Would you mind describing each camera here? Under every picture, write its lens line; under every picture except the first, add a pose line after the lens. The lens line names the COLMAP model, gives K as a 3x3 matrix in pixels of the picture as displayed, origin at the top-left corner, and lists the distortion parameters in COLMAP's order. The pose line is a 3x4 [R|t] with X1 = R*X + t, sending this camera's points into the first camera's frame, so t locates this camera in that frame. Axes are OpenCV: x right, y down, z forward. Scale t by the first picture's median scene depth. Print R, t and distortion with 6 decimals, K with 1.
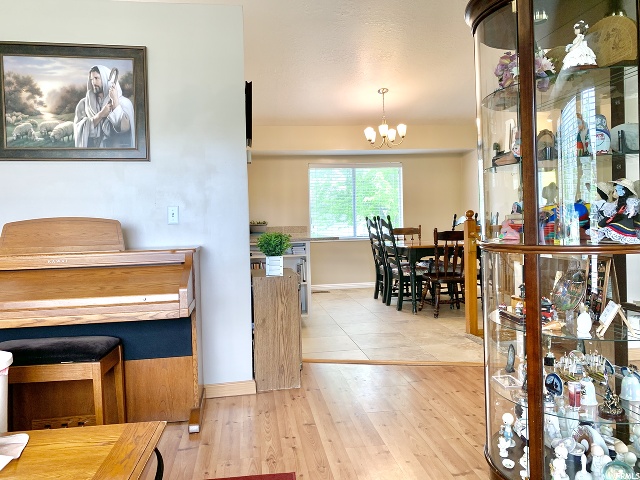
lens RADIAL K [[492.1, 0, 318.3], [0, 492.1, 238.1], [0, 0, 1]] dist [0.021887, -0.043619]
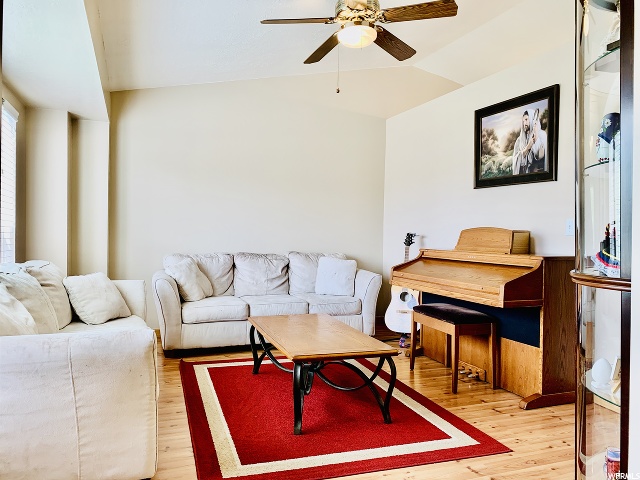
lens RADIAL K [[492.1, 0, 318.3], [0, 492.1, 238.3], [0, 0, 1]] dist [0.021887, -0.043619]
pose [[0.203557, 0.042563, -0.978137, 0.716256], [-0.054597, 0.997994, 0.032065, -0.027087], [0.977540, 0.046876, 0.205472, 0.219148]]
